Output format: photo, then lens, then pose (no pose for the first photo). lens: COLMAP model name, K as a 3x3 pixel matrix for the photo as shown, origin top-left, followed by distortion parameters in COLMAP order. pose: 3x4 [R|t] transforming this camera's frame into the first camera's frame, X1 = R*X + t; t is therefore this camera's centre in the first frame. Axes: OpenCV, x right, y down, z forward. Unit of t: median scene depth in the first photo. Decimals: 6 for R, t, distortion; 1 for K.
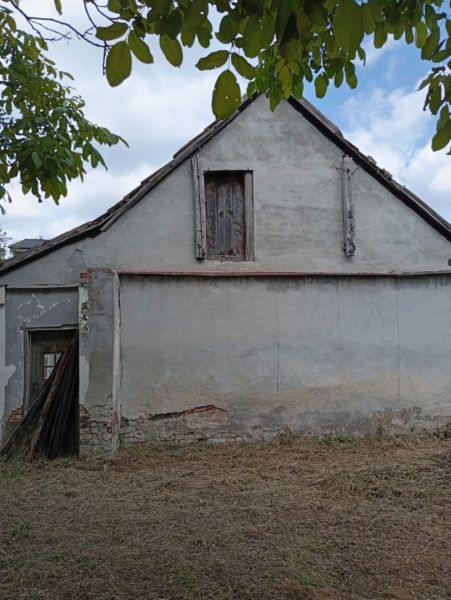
lens RADIAL K [[461.7, 0, 225.9], [0, 461.7, 299.0], [0, 0, 1]] dist [0.095236, -0.201285]
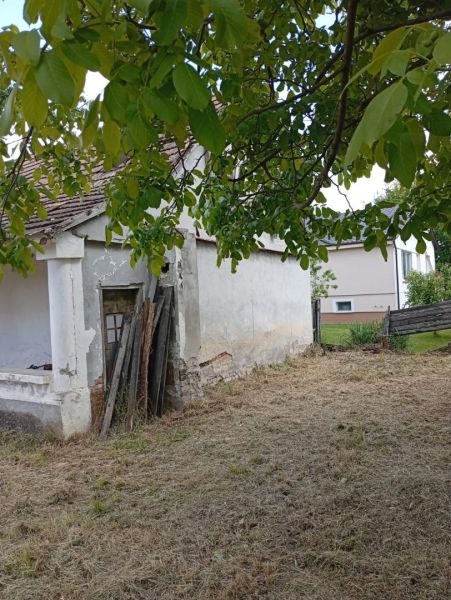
lens RADIAL K [[461.7, 0, 225.9], [0, 461.7, 299.0], [0, 0, 1]] dist [0.095236, -0.201285]
pose [[0.603181, -0.012509, 0.797506, -0.996284], [-0.019958, 0.999327, 0.030770, 0.054078], [-0.797355, -0.034477, 0.602526, 0.276137]]
